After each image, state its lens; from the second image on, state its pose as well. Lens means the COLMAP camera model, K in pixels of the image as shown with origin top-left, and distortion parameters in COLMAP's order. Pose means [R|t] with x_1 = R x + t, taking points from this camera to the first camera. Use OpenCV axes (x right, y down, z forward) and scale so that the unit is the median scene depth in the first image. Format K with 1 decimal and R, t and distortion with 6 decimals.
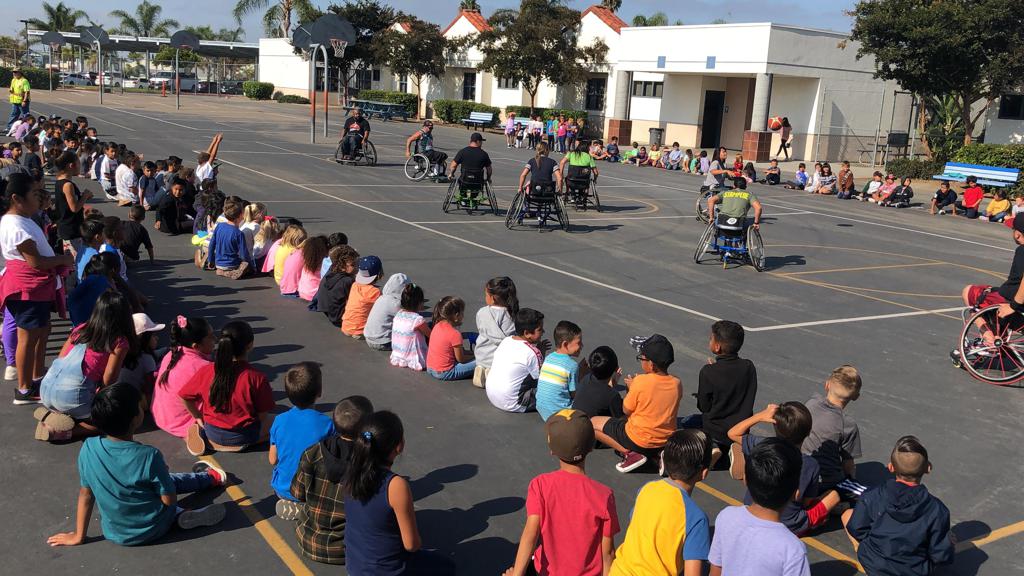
lens RADIAL K [[957.6, 0, 510.5], [0, 957.6, 287.2], [0, 0, 1]] dist [-0.012485, 0.000000]
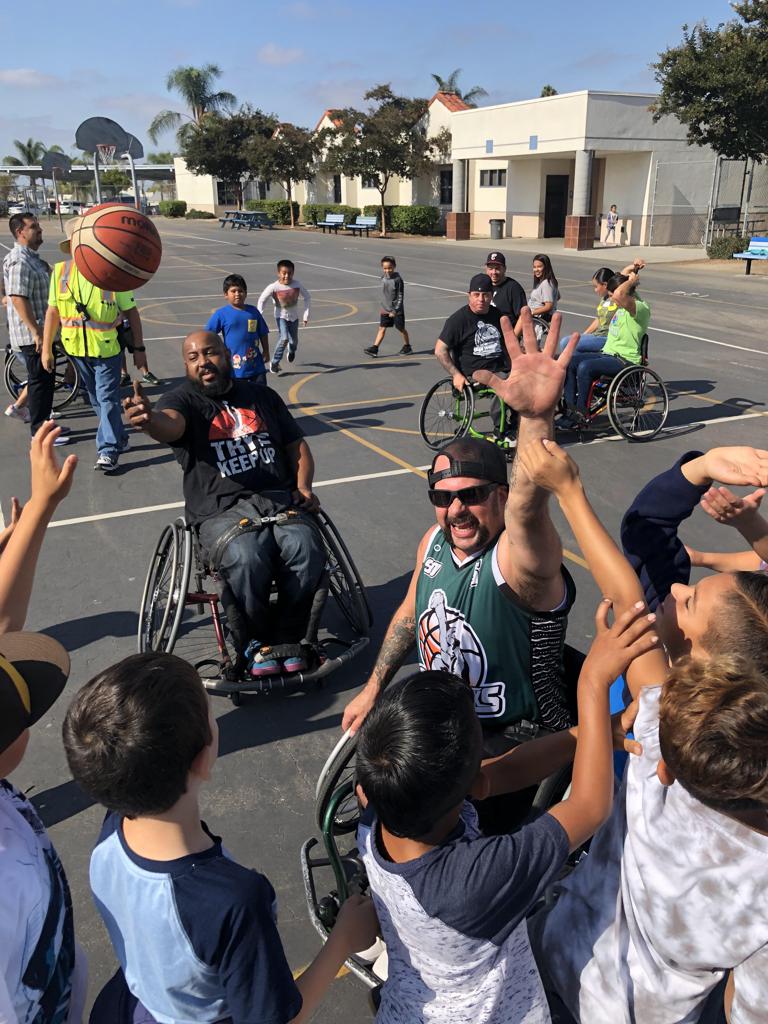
lens RADIAL K [[843.6, 0, 382.9], [0, 843.6, 516.7], [0, 0, 1]] dist [-0.029391, 0.018667]
pose [[0.992596, -0.025500, -0.118753, 0.126577], [0.044192, 0.986522, 0.157545, -0.008909], [0.113135, -0.161627, 0.980346, 0.104041]]
